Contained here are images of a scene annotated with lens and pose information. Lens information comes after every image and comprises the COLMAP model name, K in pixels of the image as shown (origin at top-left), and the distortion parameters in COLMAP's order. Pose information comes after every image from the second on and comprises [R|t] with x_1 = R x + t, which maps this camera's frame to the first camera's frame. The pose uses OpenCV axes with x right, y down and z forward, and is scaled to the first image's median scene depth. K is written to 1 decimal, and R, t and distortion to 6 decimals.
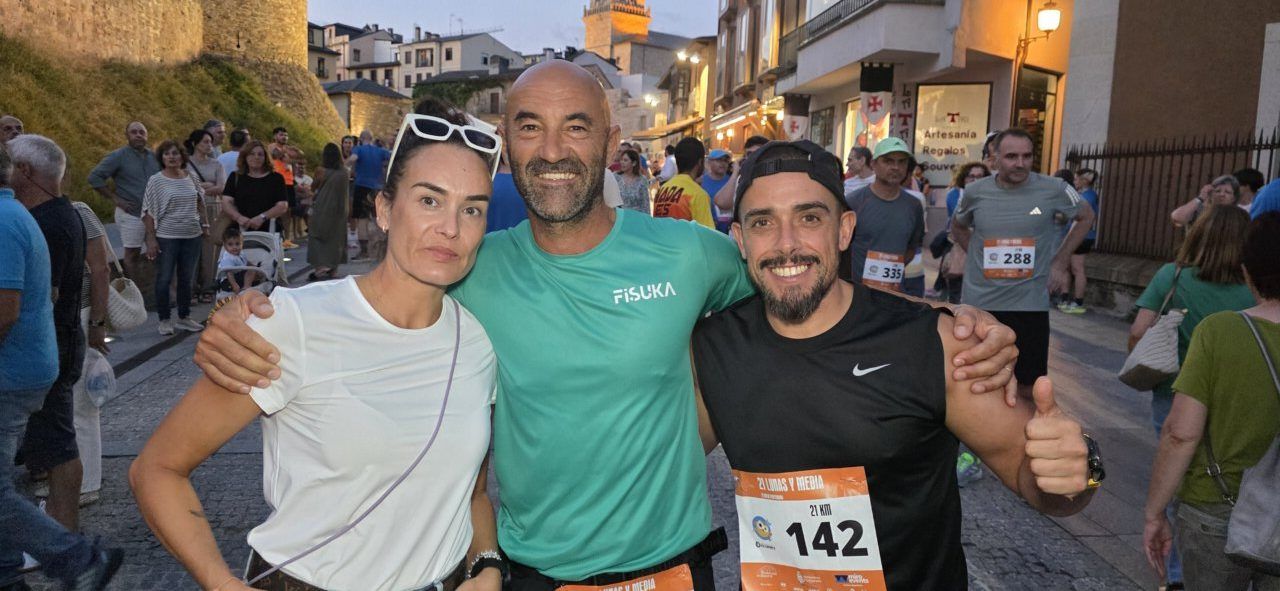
lens RADIAL K [[867.2, 0, 636.2], [0, 867.2, 275.3], [0, 0, 1]] dist [0.055261, -0.053761]
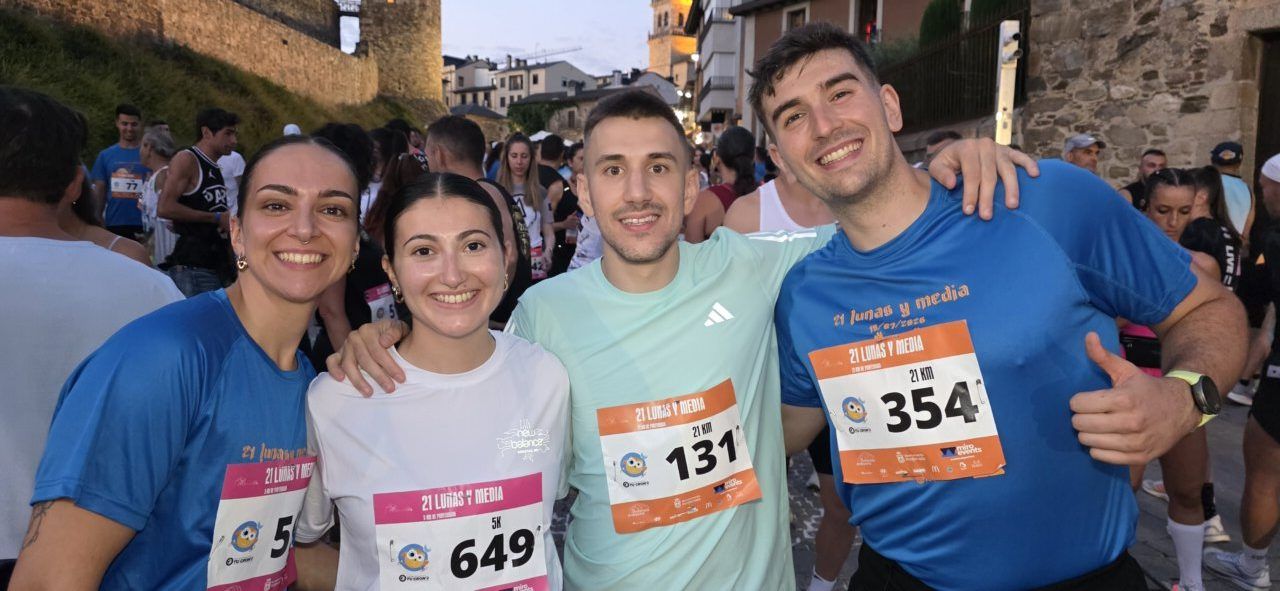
lens RADIAL K [[867.2, 0, 637.8], [0, 867.2, 289.2], [0, 0, 1]] dist [0.055261, -0.053761]
pose [[0.995595, -0.007717, -0.093435, 0.041351], [0.008517, 0.999930, 0.008158, 0.033826], [0.093366, -0.008918, 0.995592, -0.210217]]
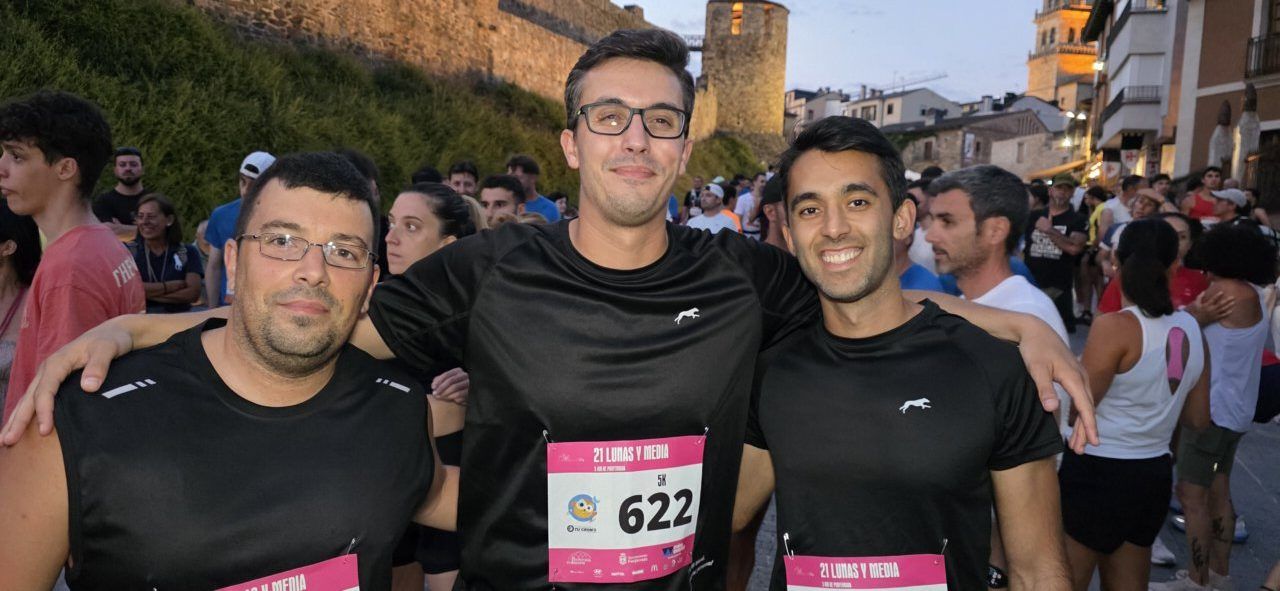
lens RADIAL K [[867.2, 0, 631.1], [0, 867.2, 292.2], [0, 0, 1]] dist [0.055261, -0.053761]
pose [[0.879635, 0.036738, -0.474228, 0.035904], [-0.051976, 0.998466, -0.019059, 0.023788], [0.472801, 0.041413, 0.880196, -0.150226]]
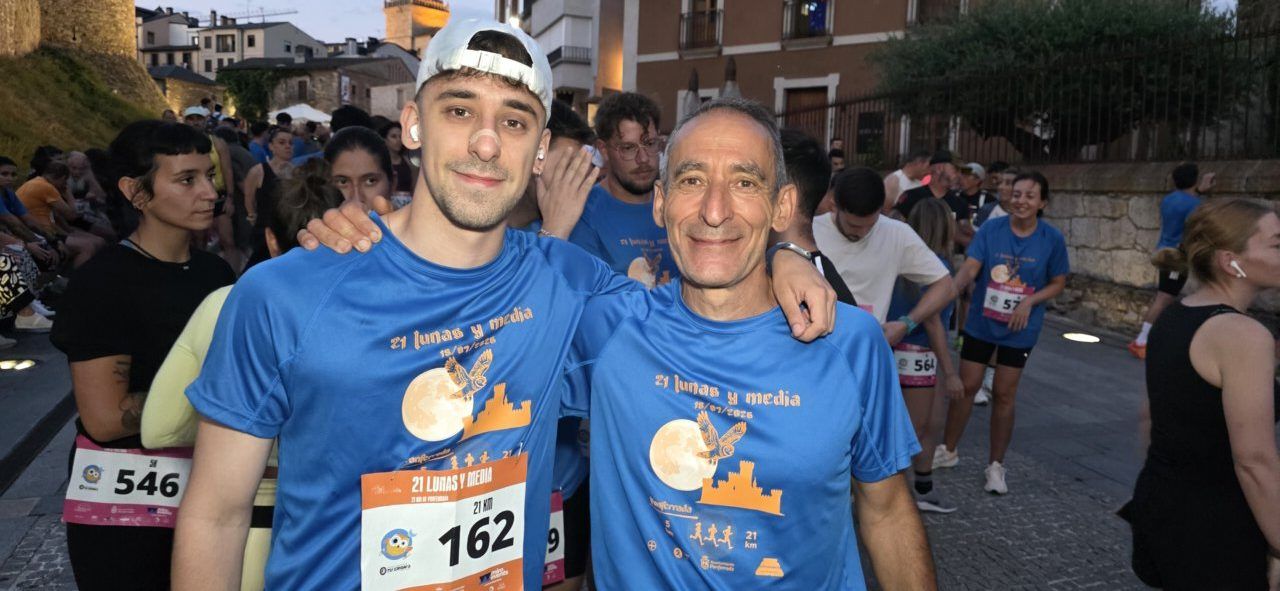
lens RADIAL K [[867.2, 0, 637.6], [0, 867.2, 286.5], [0, 0, 1]] dist [0.055261, -0.053761]
pose [[0.975832, -0.022661, 0.217345, 0.001808], [0.017158, 0.999484, 0.027171, 0.019088], [-0.217848, -0.022785, 0.975717, -0.128905]]
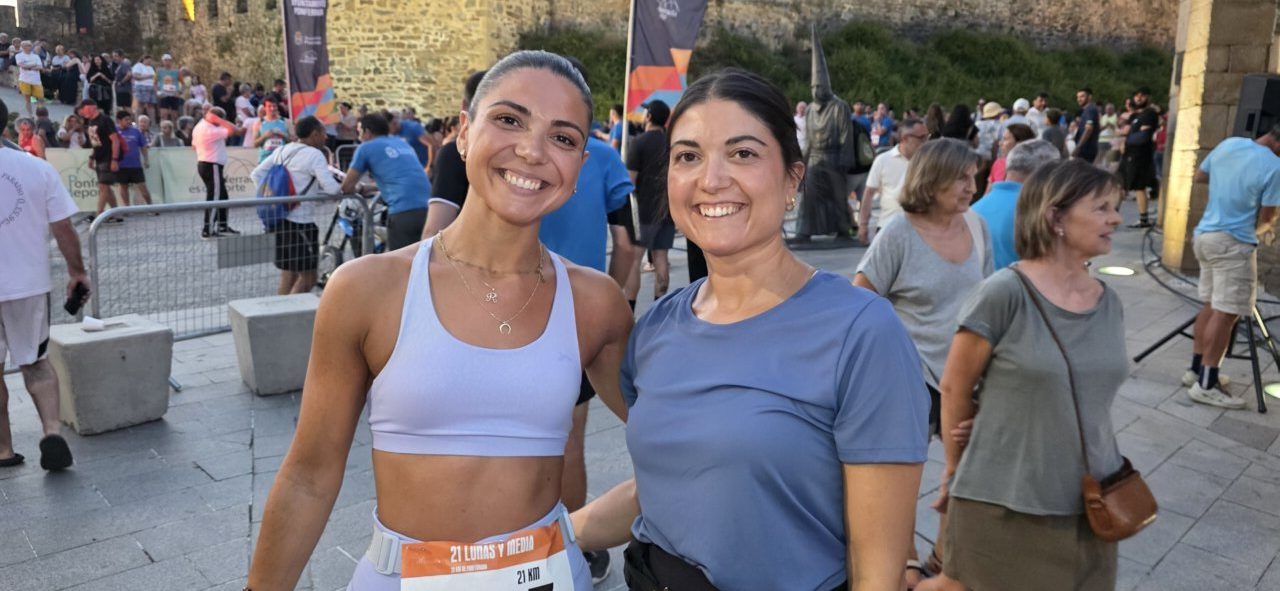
lens RADIAL K [[867.2, 0, 650.5], [0, 867.2, 301.5], [0, 0, 1]] dist [0.055261, -0.053761]
pose [[0.260641, 0.132144, -0.956349, 0.193504], [-0.120325, 0.987311, 0.103629, 0.054916], [0.957908, 0.088063, 0.273234, -0.273254]]
